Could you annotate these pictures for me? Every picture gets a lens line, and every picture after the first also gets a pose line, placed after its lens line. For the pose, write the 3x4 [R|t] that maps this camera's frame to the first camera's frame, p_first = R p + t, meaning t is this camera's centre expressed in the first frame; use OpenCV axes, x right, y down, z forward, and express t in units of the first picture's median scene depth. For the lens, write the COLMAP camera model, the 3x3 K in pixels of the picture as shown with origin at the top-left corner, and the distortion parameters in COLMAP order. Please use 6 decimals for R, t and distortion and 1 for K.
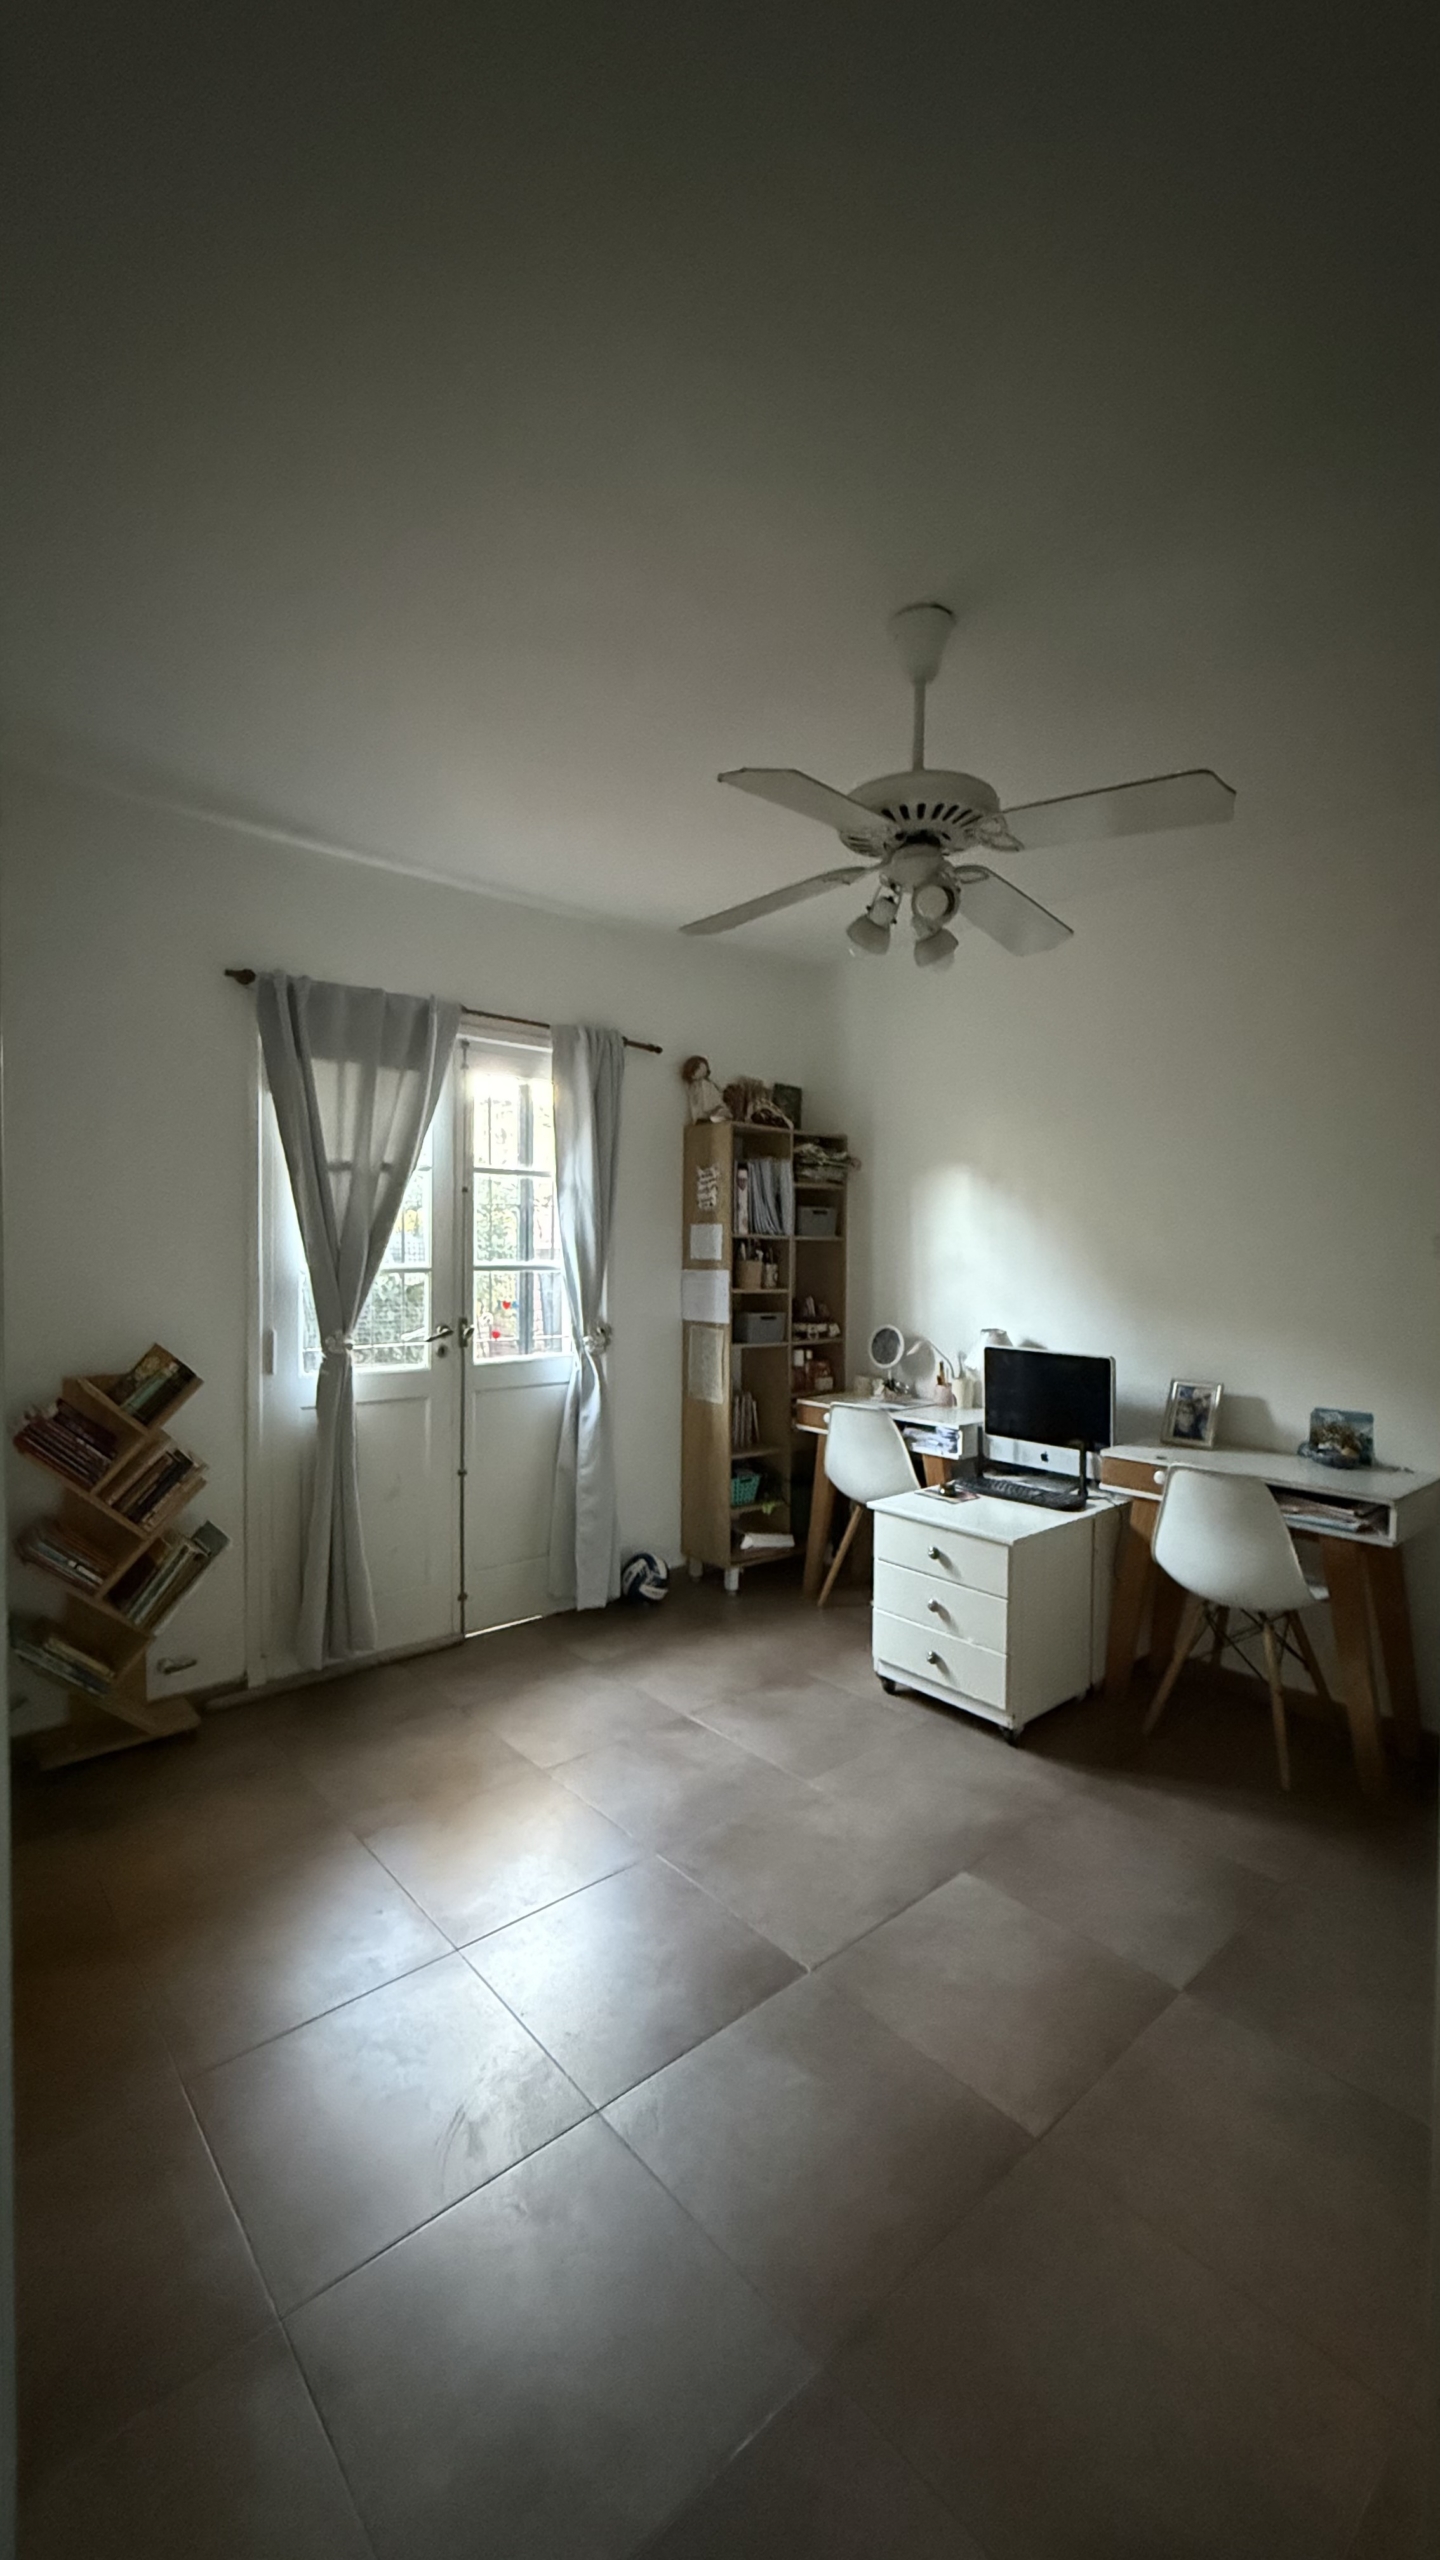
lens RADIAL K [[1026.2, 0, 718.3], [0, 1026.2, 1276.5], [0, 0, 1]] dist [-0.000656, -0.000123]
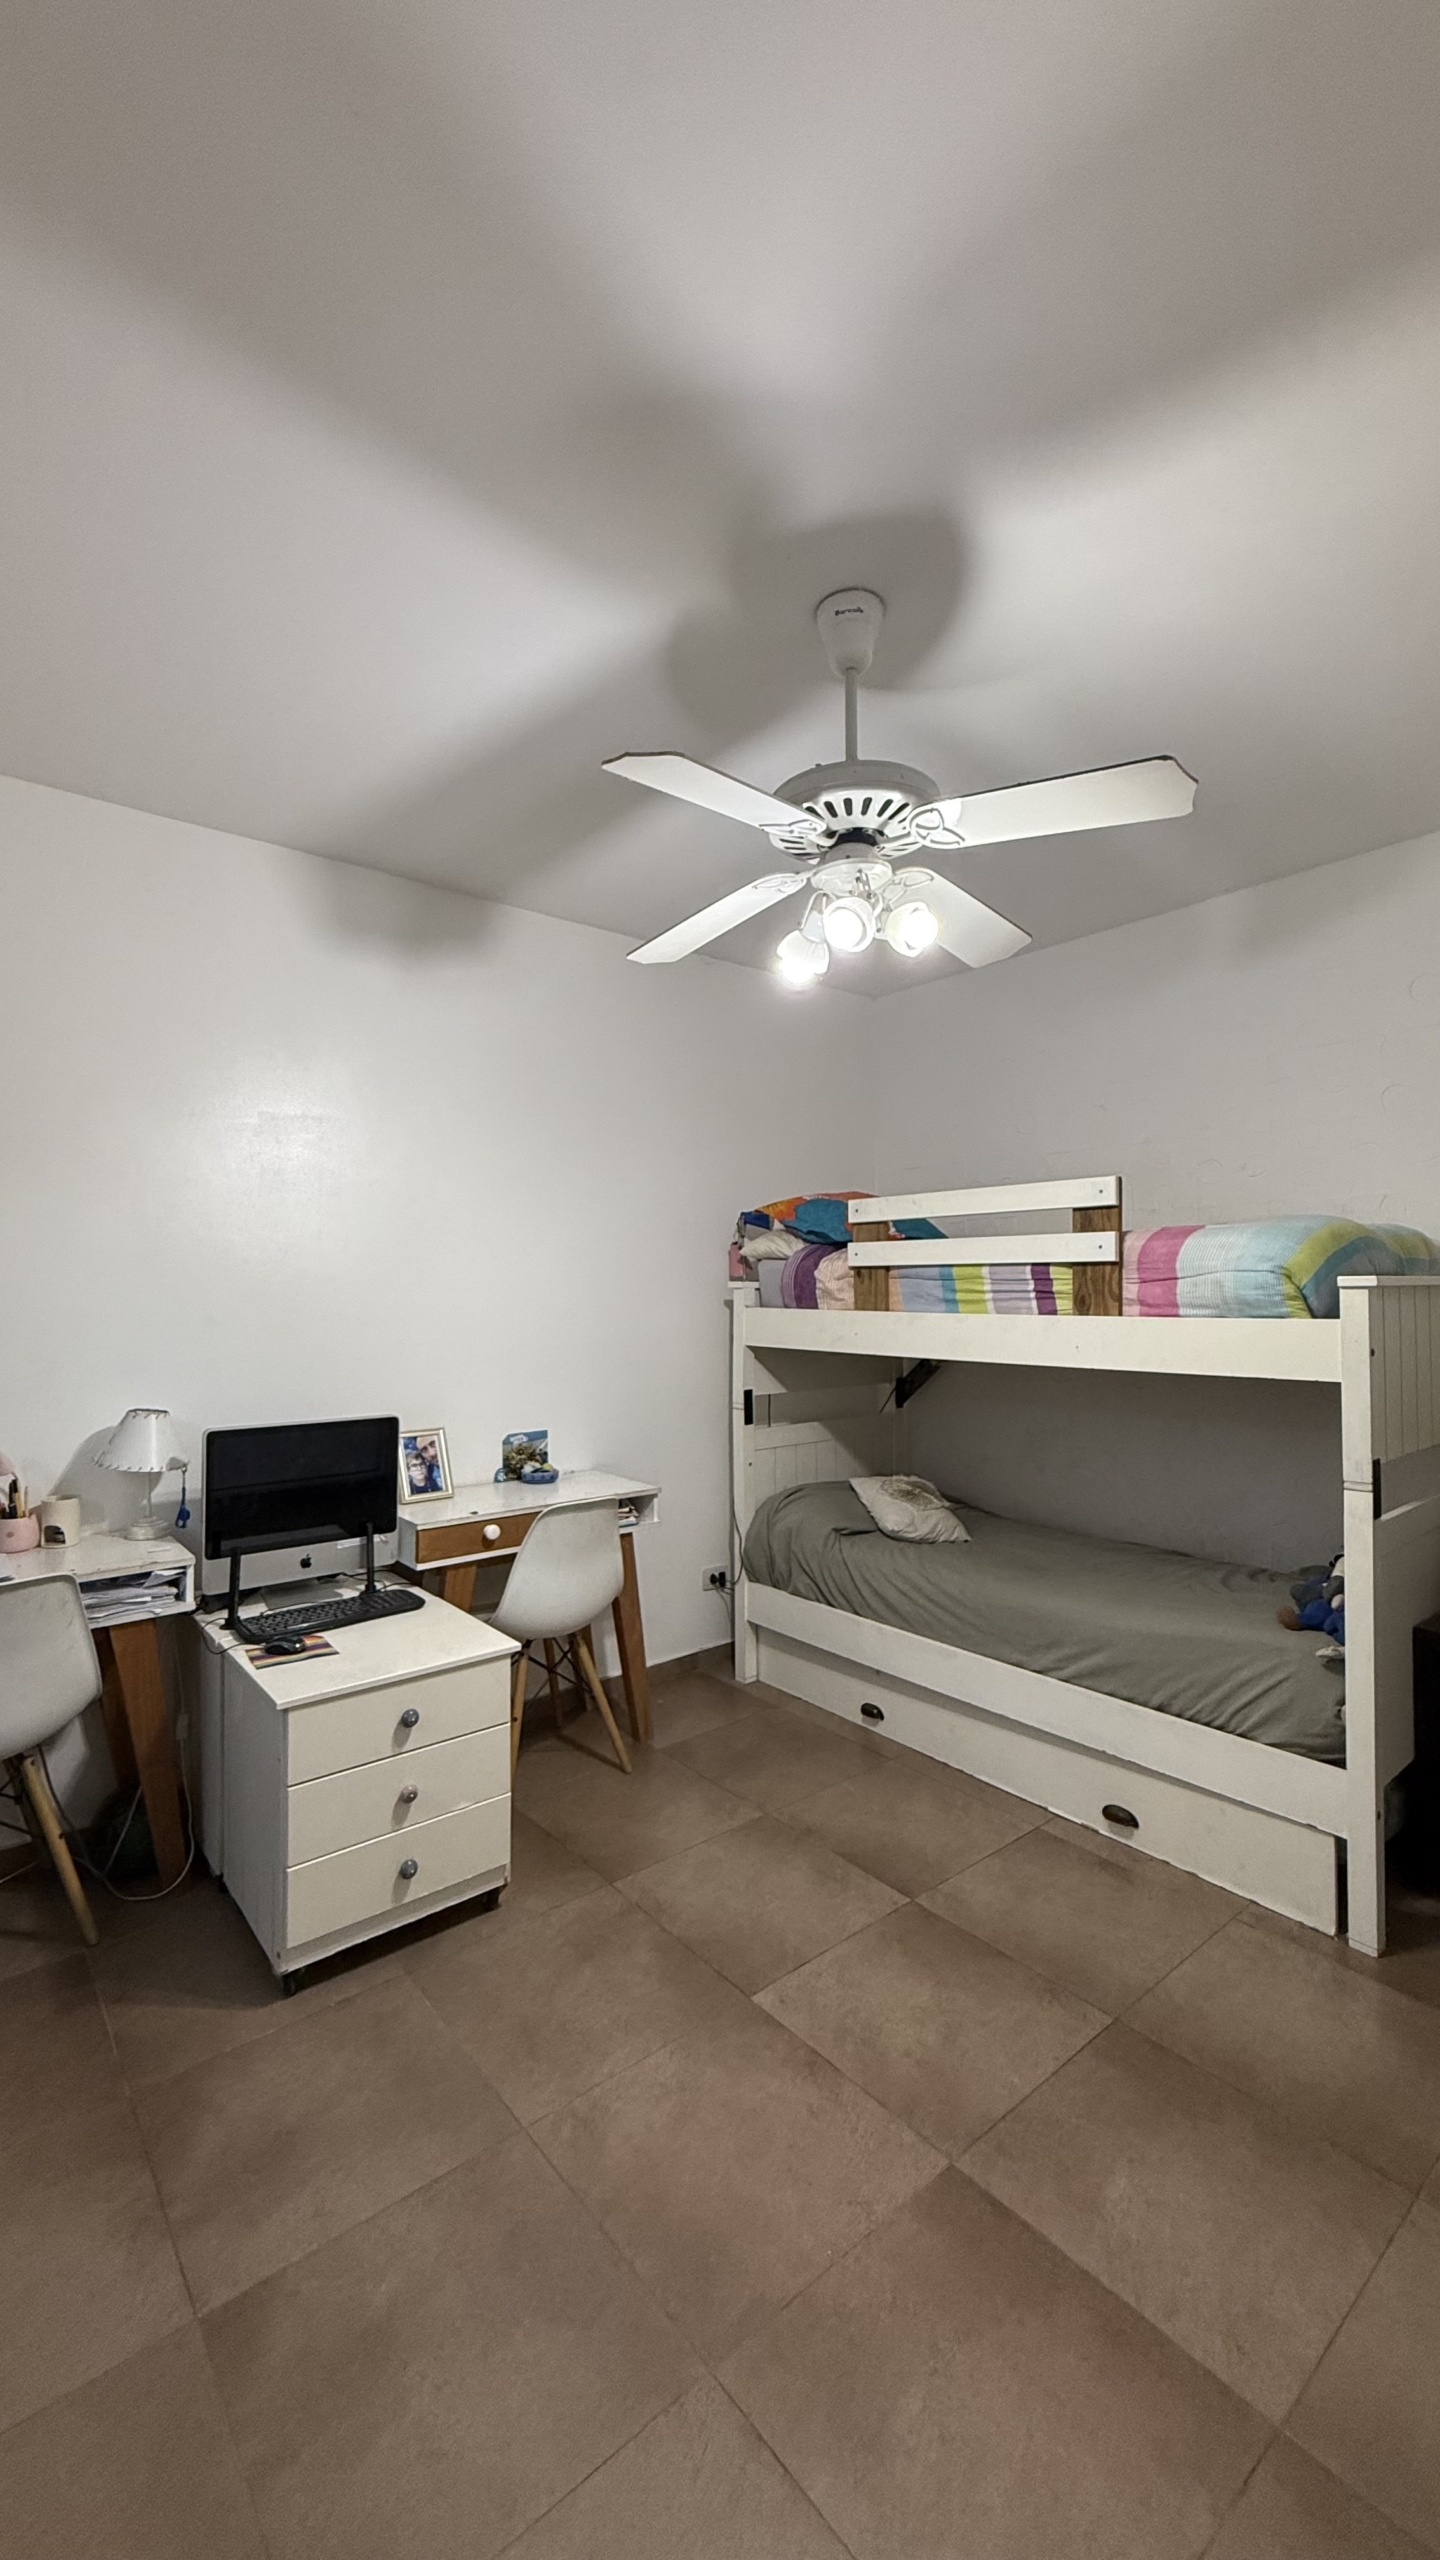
lens RADIAL K [[1026.4, 0, 720.0], [0, 1026.4, 1280.0], [0, 0, 1]] dist [-0.001601, 0.000573]
pose [[0.022132, 0.004982, 0.999743, -0.425370], [0.038833, 0.999229, -0.005839, -0.015716], [-0.999001, 0.038952, 0.021921, 0.659459]]
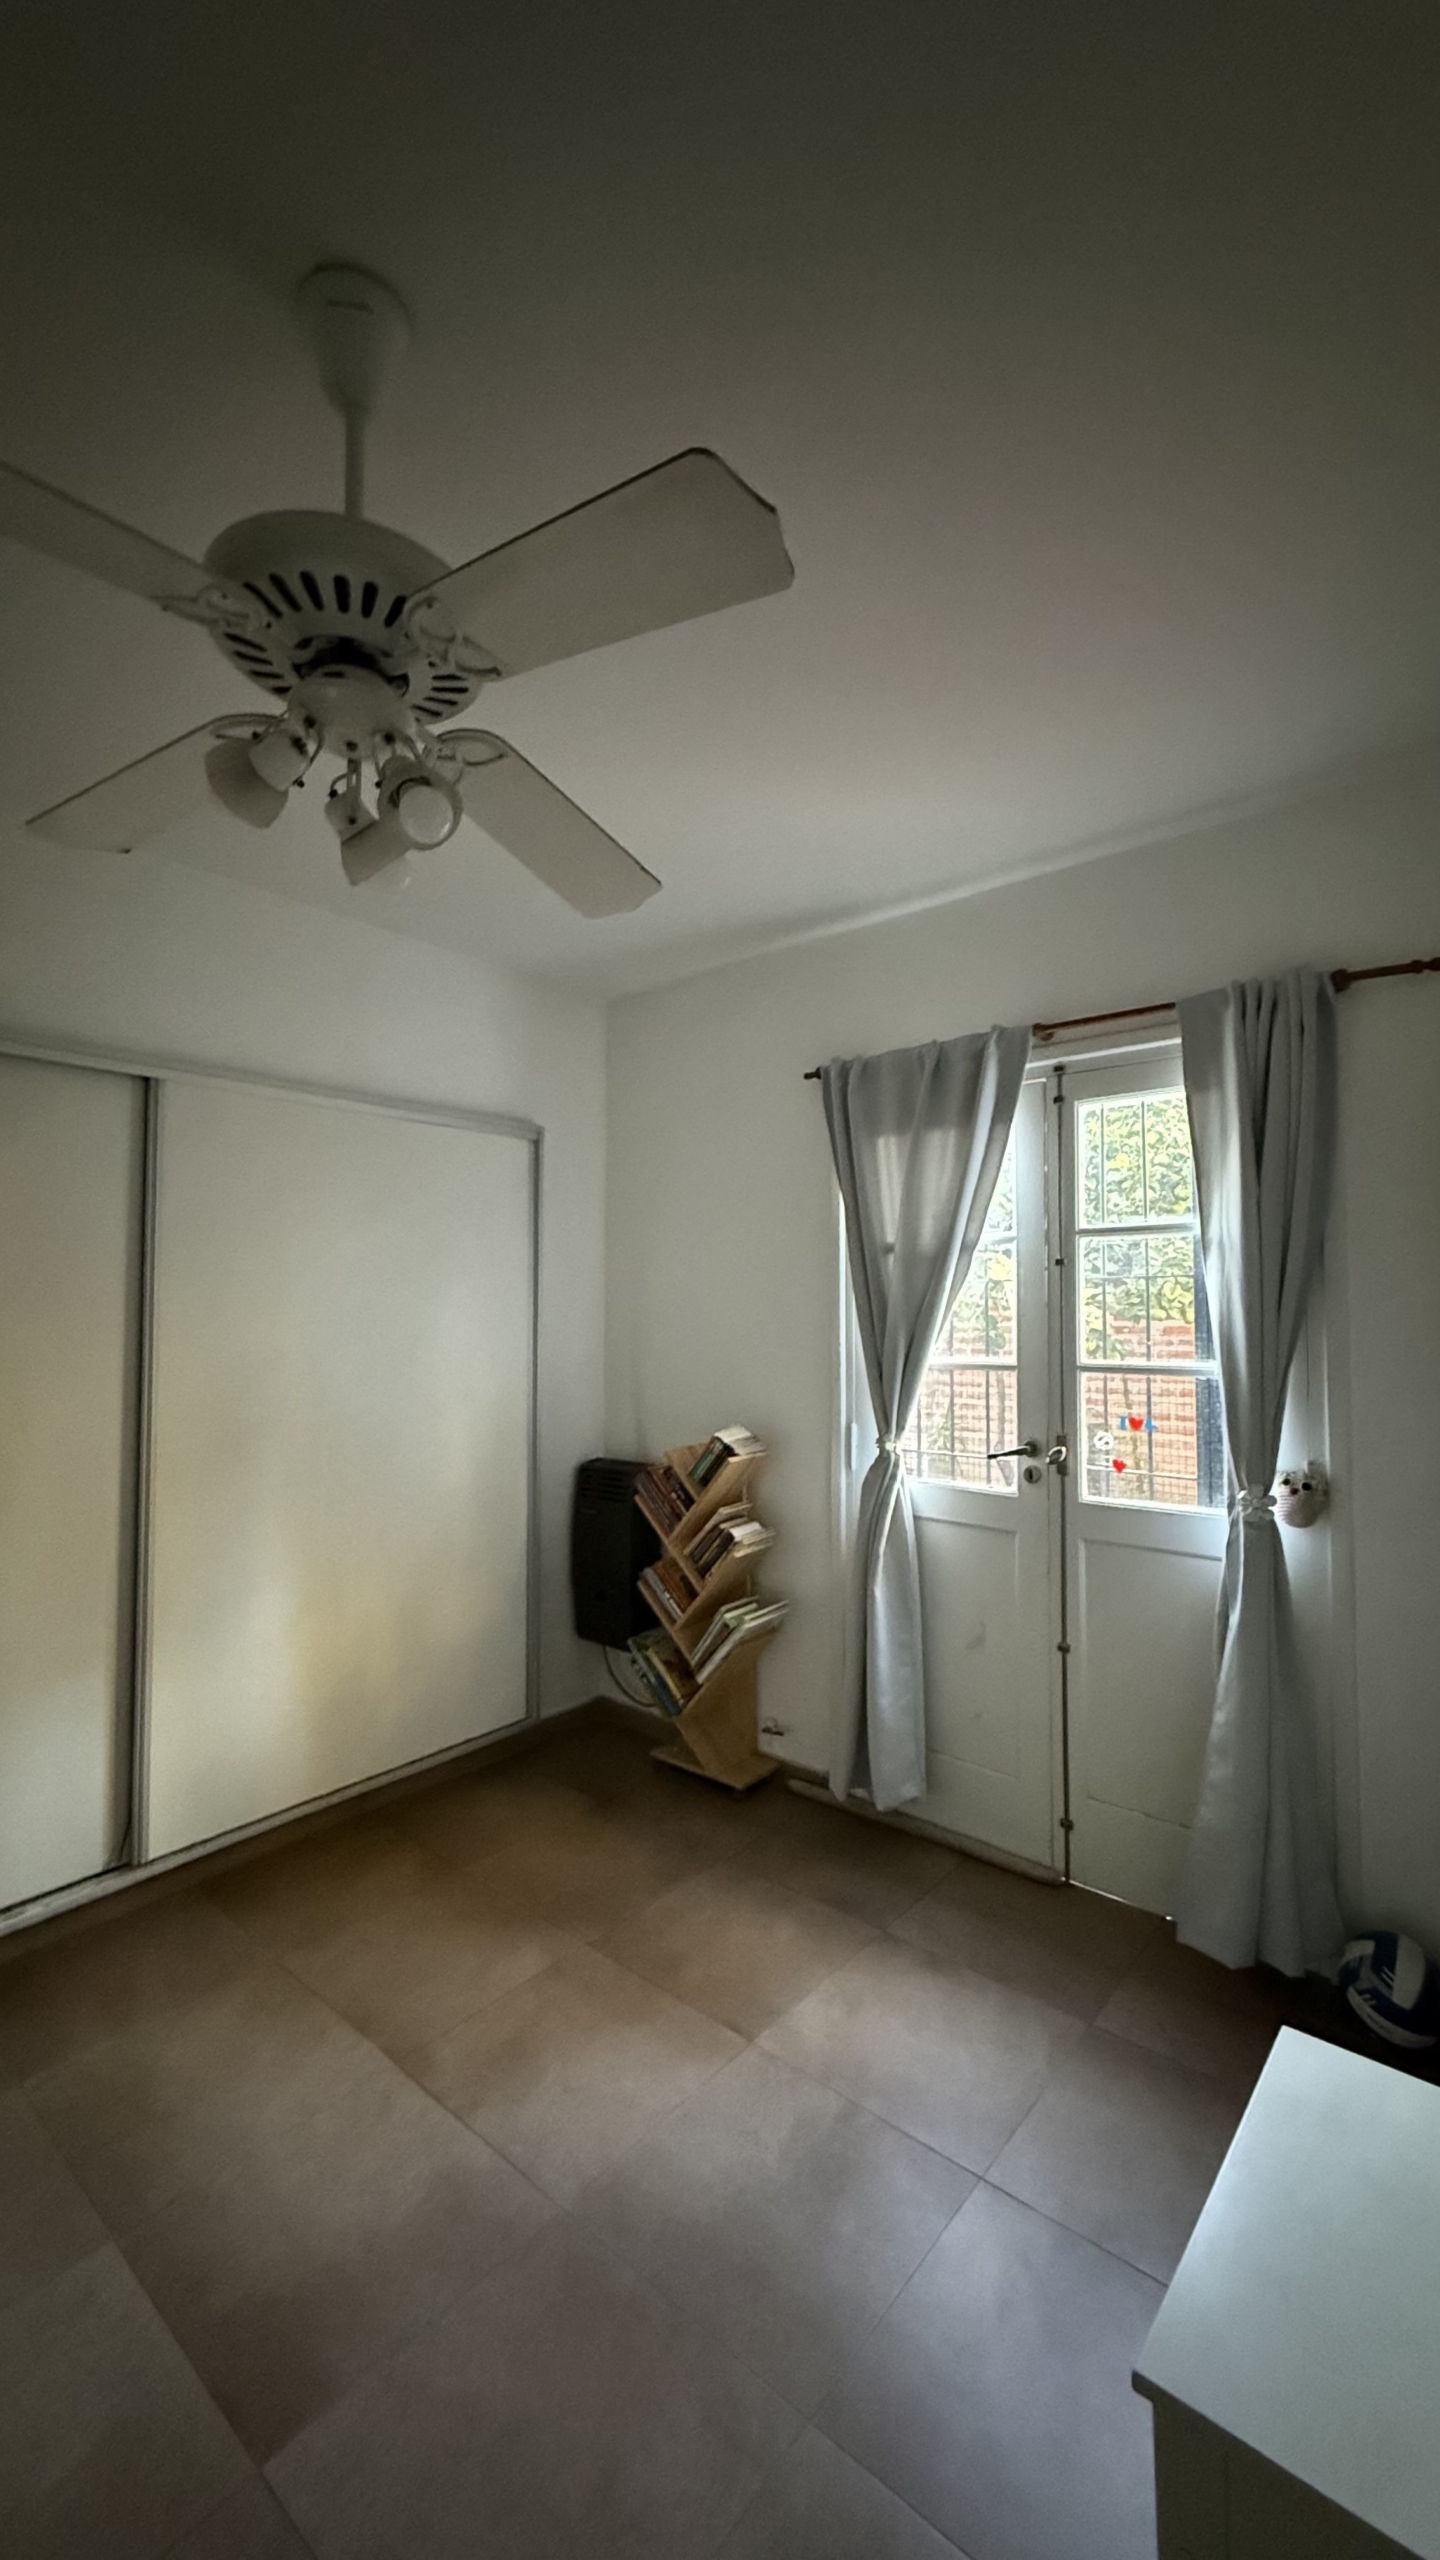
lens RADIAL K [[1013.5, 0, 722.0], [0, 1013.5, 1281.1], [0, 0, 1]] dist [-0.001144, -0.000125]
pose [[0.155277, -0.047805, -0.986714, 0.459535], [-0.033638, 0.997993, -0.053645, -0.023904], [0.987298, 0.041521, 0.153358, 0.671529]]
